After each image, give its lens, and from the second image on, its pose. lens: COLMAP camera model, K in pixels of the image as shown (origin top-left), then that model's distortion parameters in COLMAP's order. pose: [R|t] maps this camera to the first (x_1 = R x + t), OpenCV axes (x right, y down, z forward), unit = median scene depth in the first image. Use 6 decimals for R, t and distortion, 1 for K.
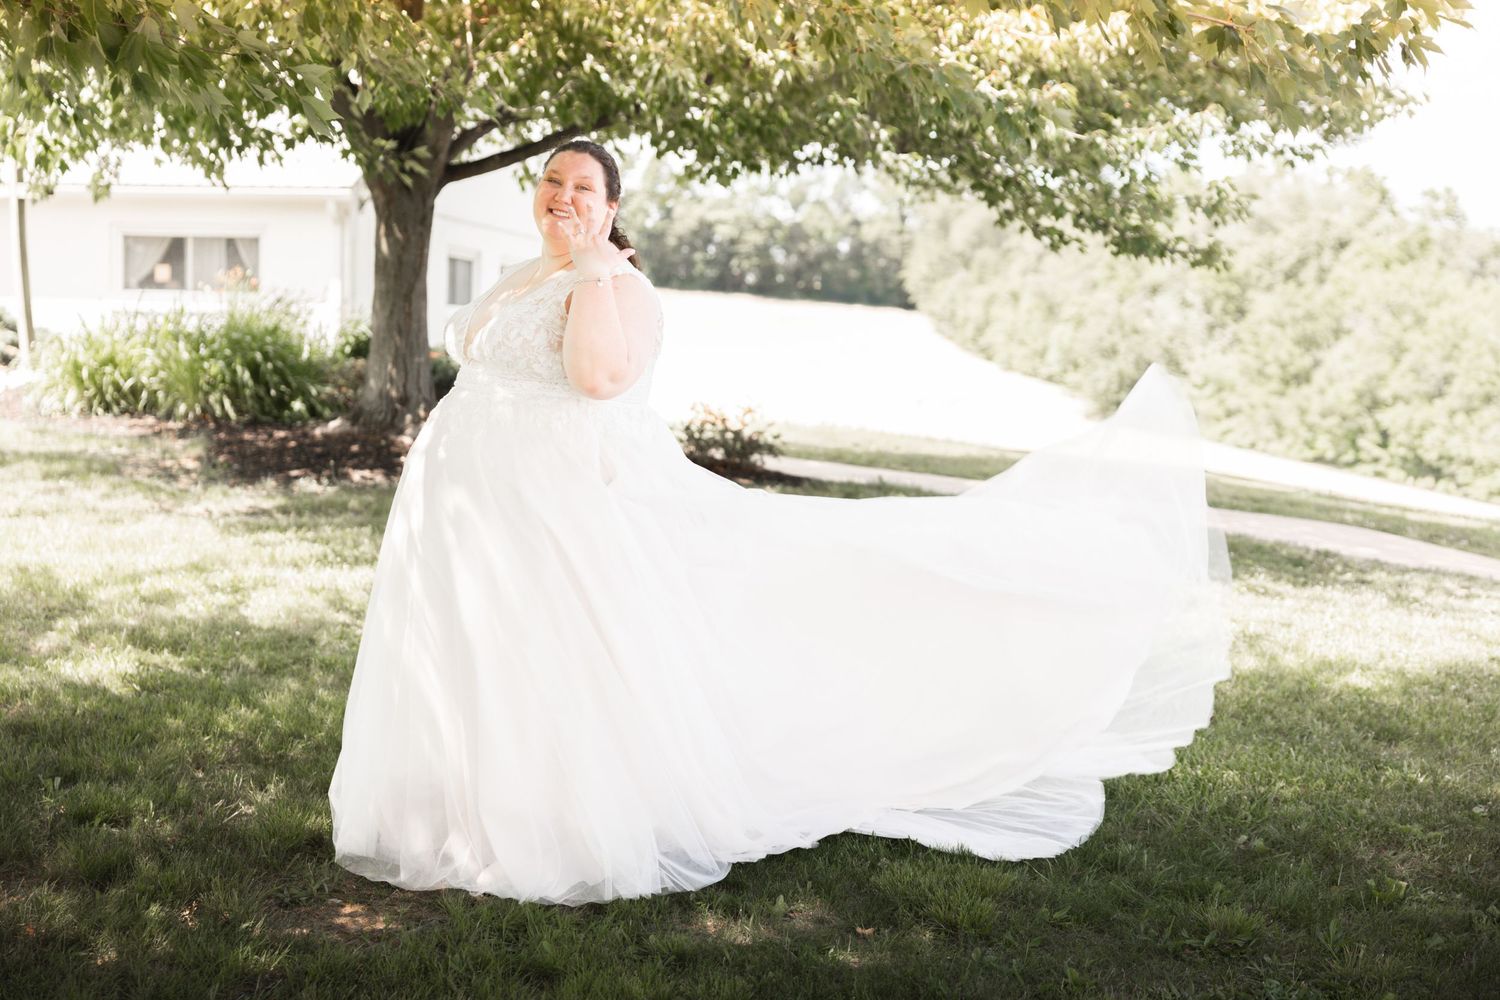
lens RADIAL K [[2158.7, 0, 750.2], [0, 2158.7, 501.7], [0, 0, 1]] dist [-0.002358, 0.000000]
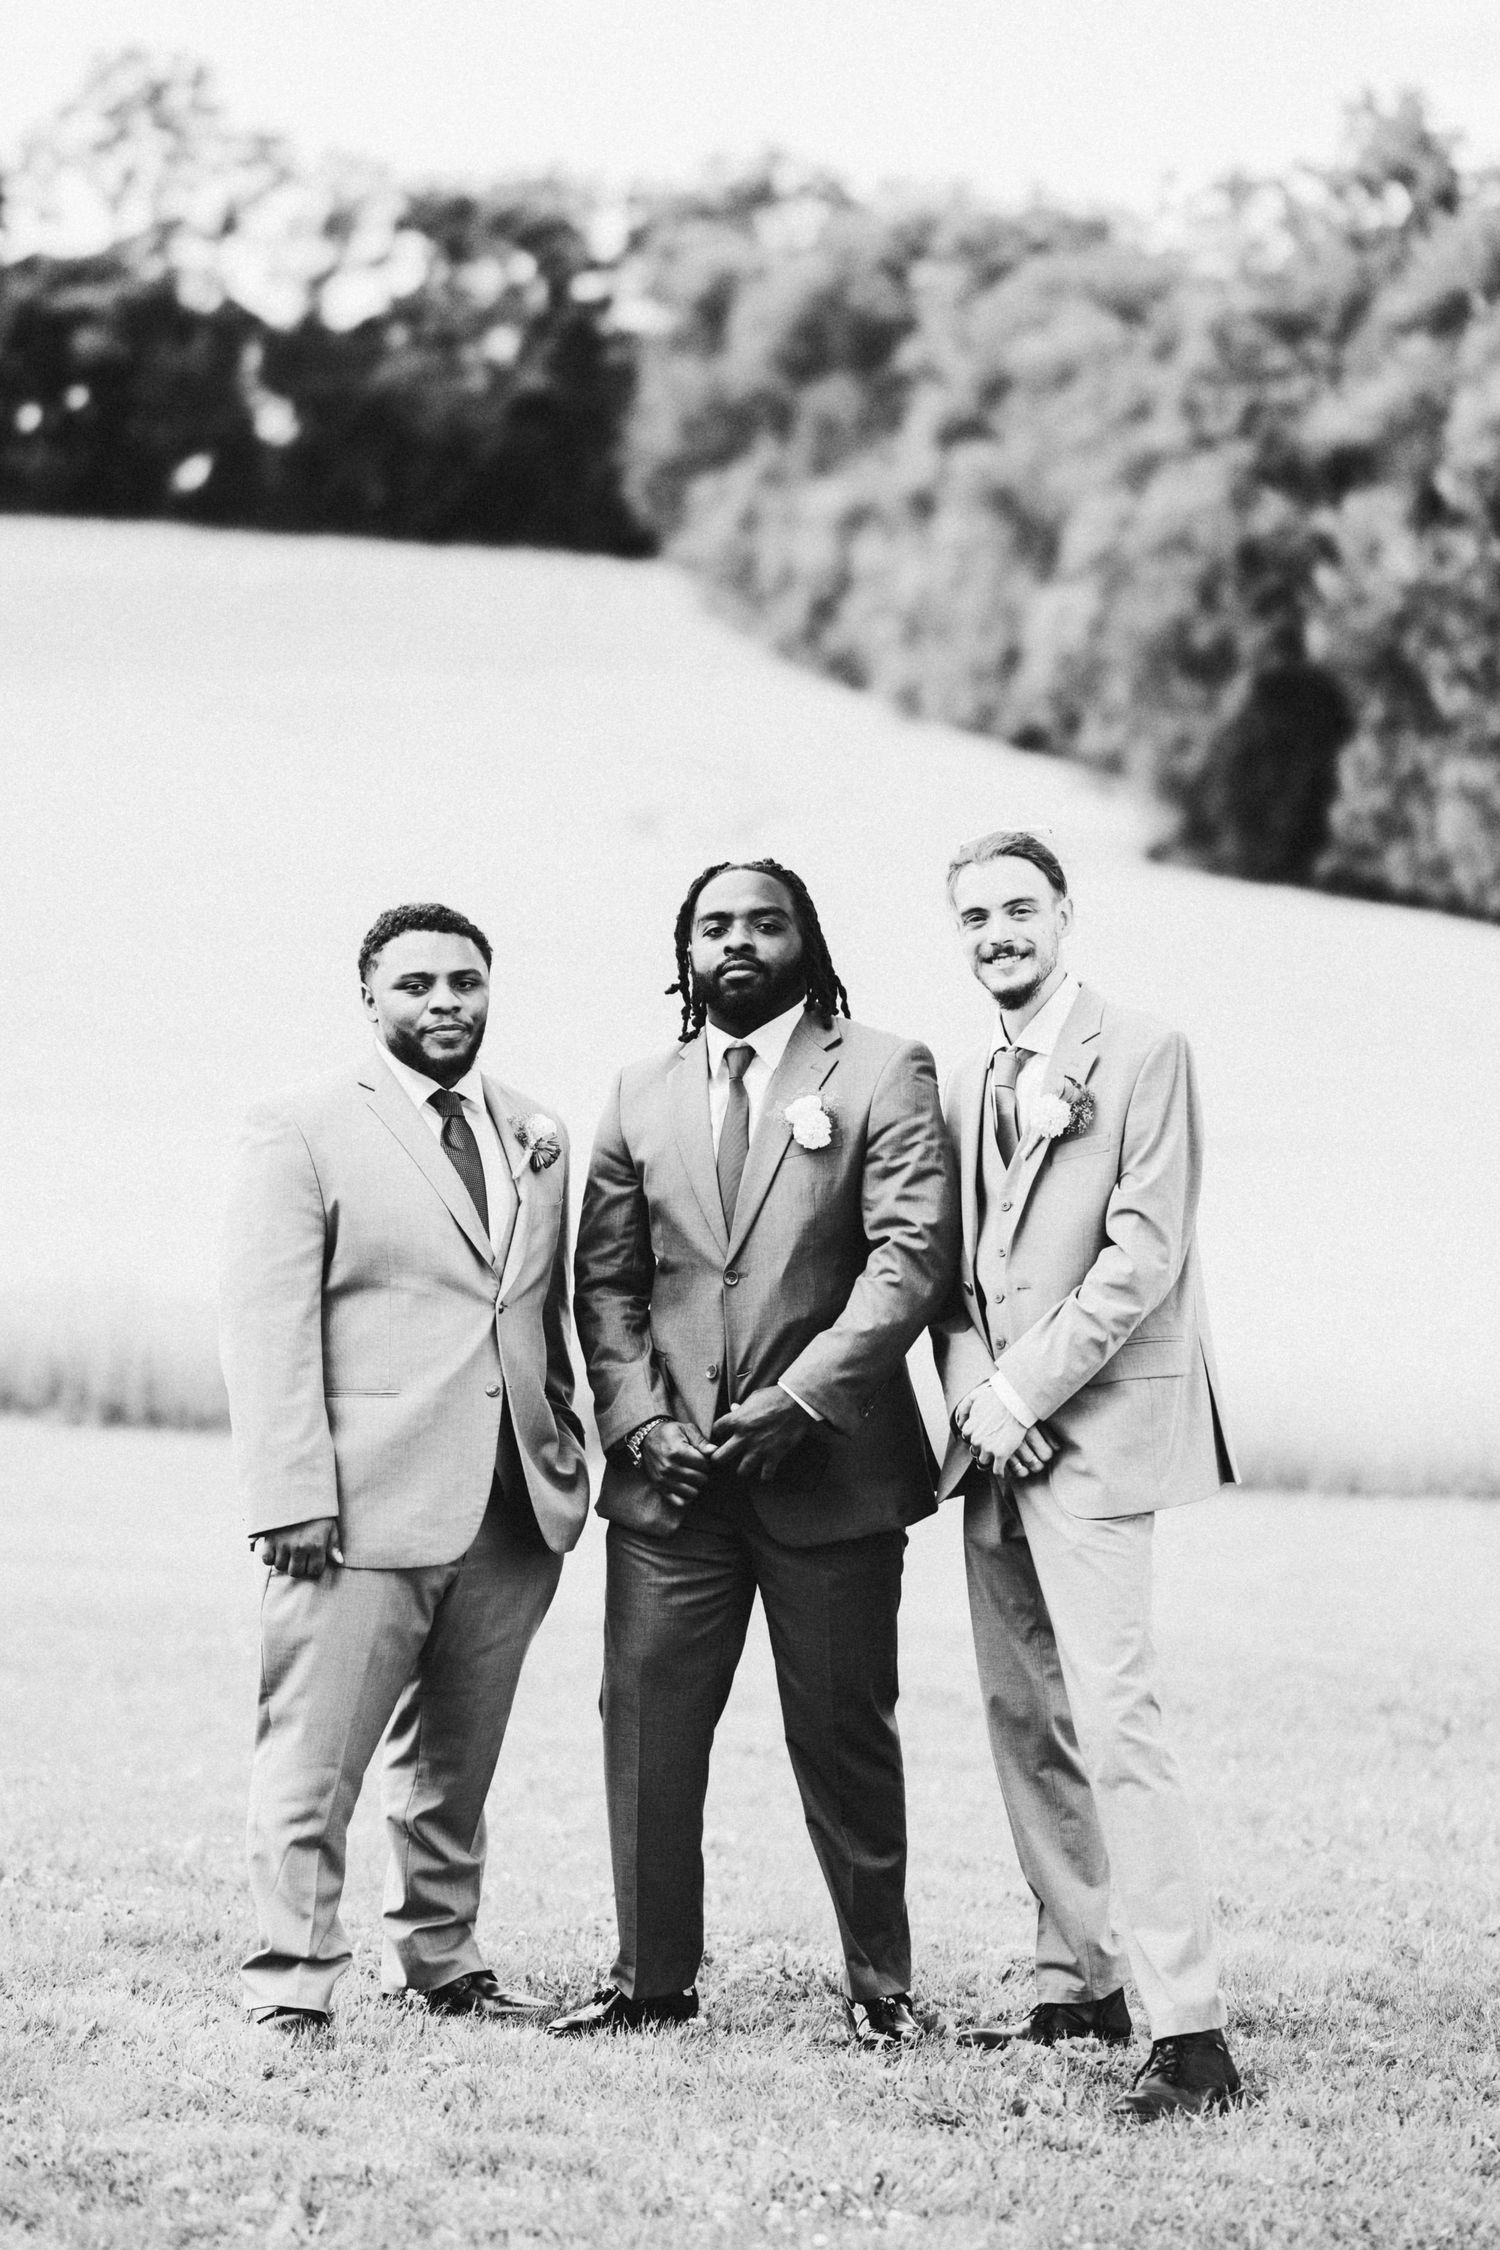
lens RADIAL K [[5459.3, 0, 750.8], [0, 5459.3, 1123.9], [0, 0, 1]] dist [0.035130, 0.000000]
pose [[0.995498, -0.034530, 0.088268, 0.013427], [0.033278, 0.999324, 0.015612, -0.009694], [-0.088747, -0.012604, 0.995974, 0.120517]]
